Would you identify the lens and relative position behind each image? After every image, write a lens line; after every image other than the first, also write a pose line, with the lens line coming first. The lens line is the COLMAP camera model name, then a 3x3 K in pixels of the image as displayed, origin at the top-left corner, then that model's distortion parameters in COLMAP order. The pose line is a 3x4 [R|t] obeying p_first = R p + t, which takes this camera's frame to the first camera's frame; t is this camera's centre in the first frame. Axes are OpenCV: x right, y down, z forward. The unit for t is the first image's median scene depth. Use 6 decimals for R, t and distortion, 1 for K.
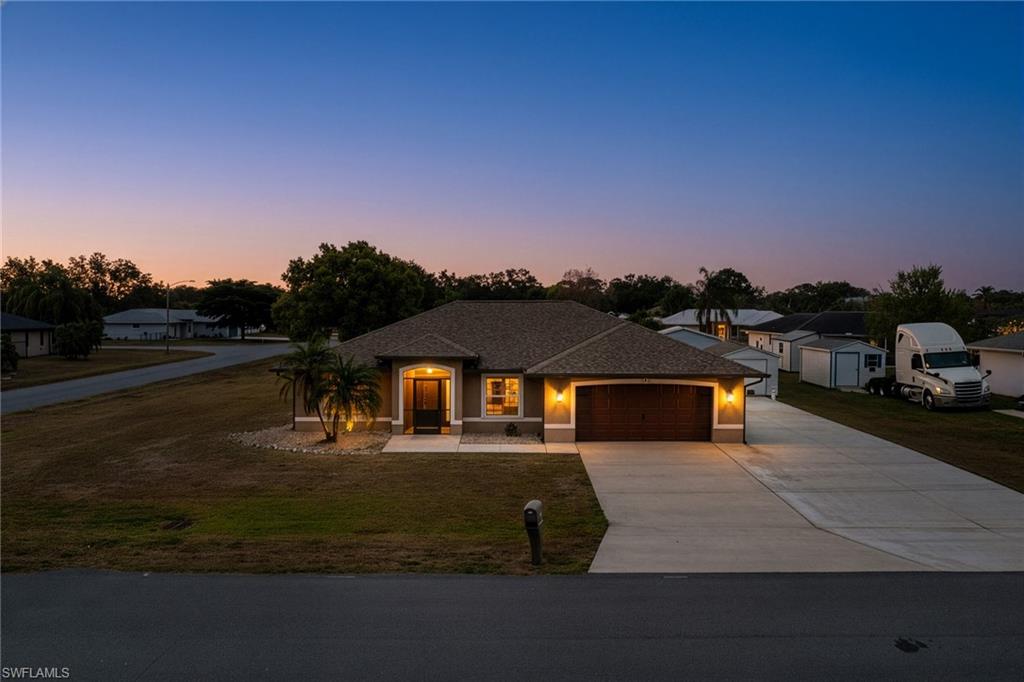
lens RADIAL K [[810.8, 0, 527.4], [0, 810.8, 340.0], [0, 0, 1]] dist [0.000007, -0.000343]
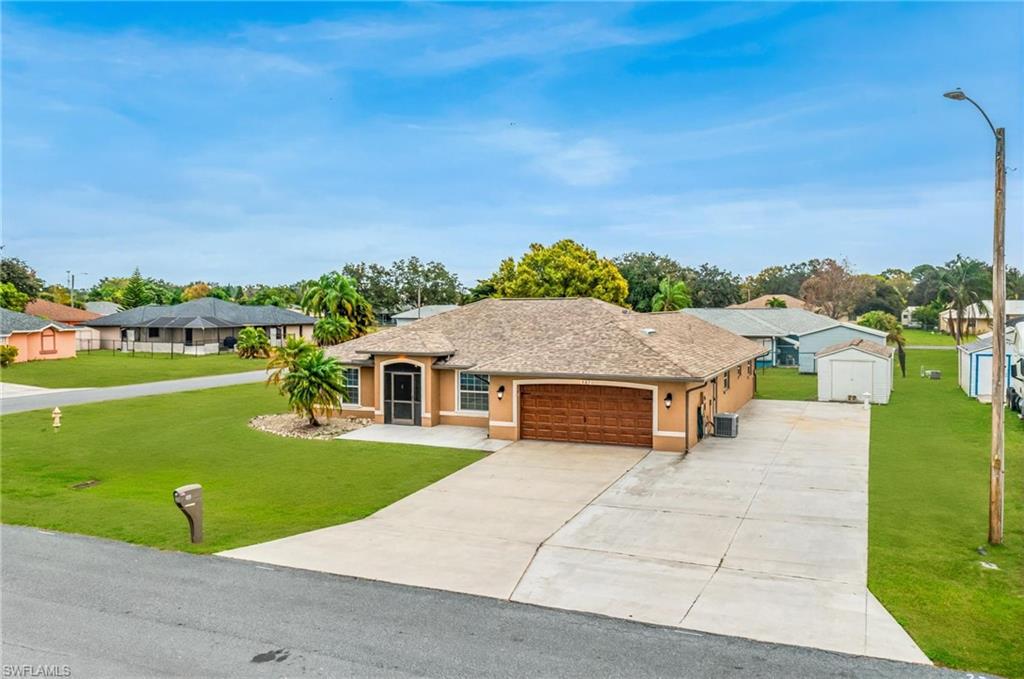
lens RADIAL K [[810.8, 0, 527.4], [0, 810.8, 338.5], [0, 0, 1]] dist [0.000007, -0.000343]
pose [[0.912003, 0.009048, -0.410084, 0.462540], [-0.006576, 0.999951, 0.007439, -0.006417], [0.410131, -0.004088, 0.912017, 0.096030]]
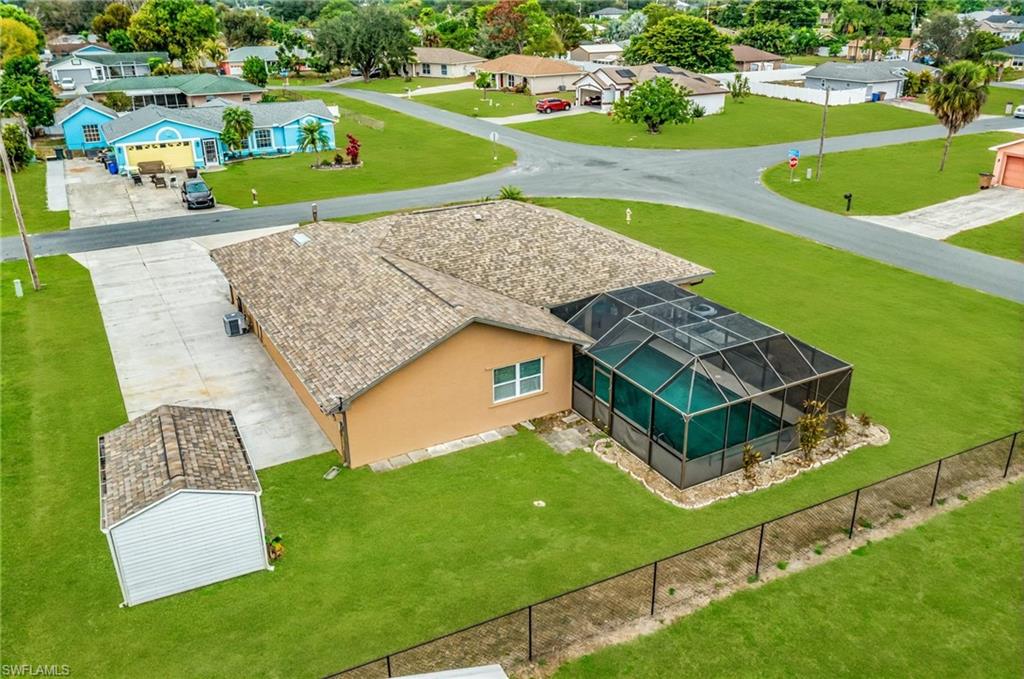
lens RADIAL K [[810.8, 0, 527.4], [0, 810.8, 338.5], [0, 0, 1]] dist [0.000007, -0.000343]
pose [[-0.876094, 0.187393, -0.444233, 0.430370], [-0.019085, 0.907177, 0.420316, -0.374076], [0.481762, 0.376714, -0.791196, 2.229180]]
